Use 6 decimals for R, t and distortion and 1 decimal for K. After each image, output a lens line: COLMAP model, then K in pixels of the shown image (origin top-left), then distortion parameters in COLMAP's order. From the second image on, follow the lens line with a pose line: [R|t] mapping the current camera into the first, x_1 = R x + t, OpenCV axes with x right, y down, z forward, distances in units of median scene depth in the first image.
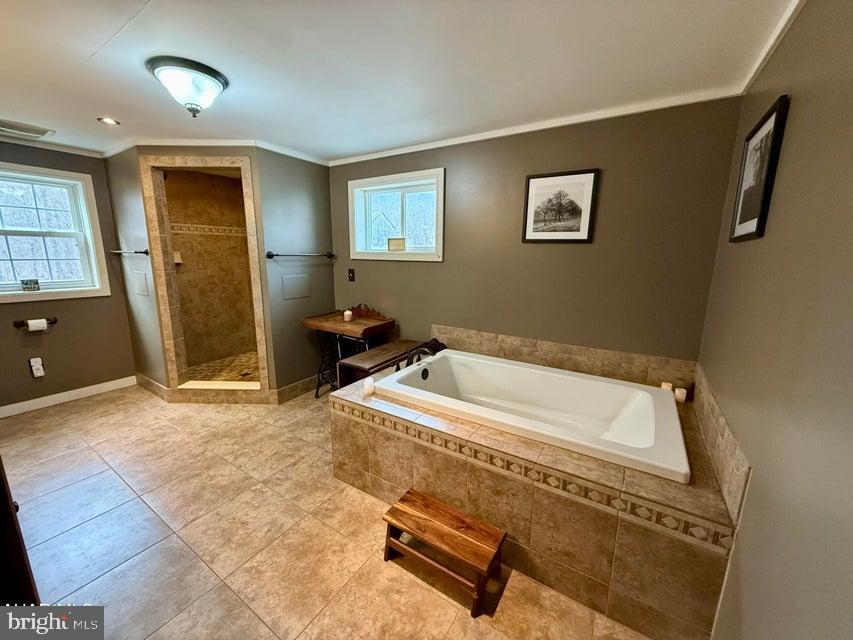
lens RADIAL K [[337.3, 0, 422.8], [0, 337.3, 318.7], [0, 0, 1]] dist [-0.003088, 0.001392]
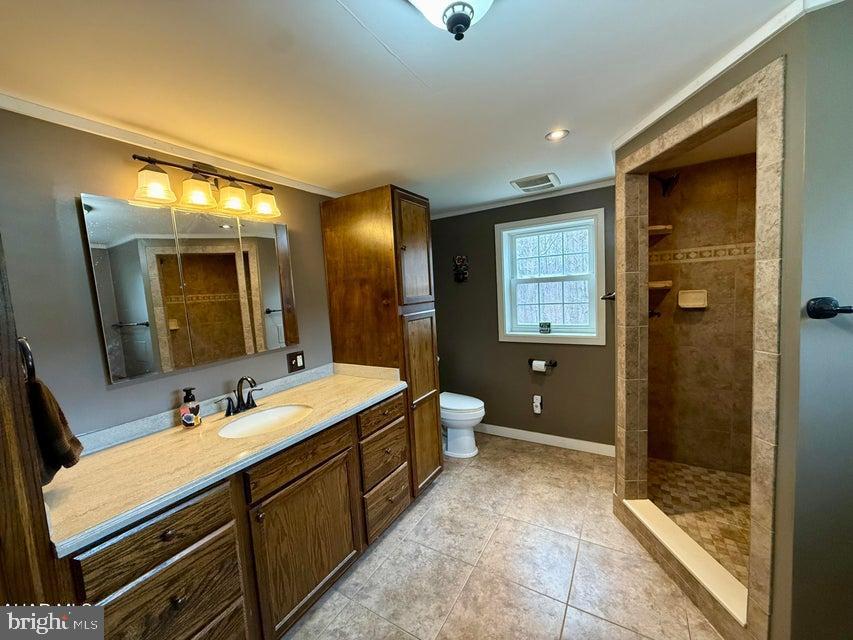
lens RADIAL K [[337.3, 0, 424.2], [0, 337.3, 319.1], [0, 0, 1]] dist [-0.003088, 0.001392]
pose [[0.023108, 0.069649, -0.997304, -0.143463], [-0.138032, 0.988238, 0.065818, -0.180749], [0.990158, 0.136139, 0.032450, 0.733984]]
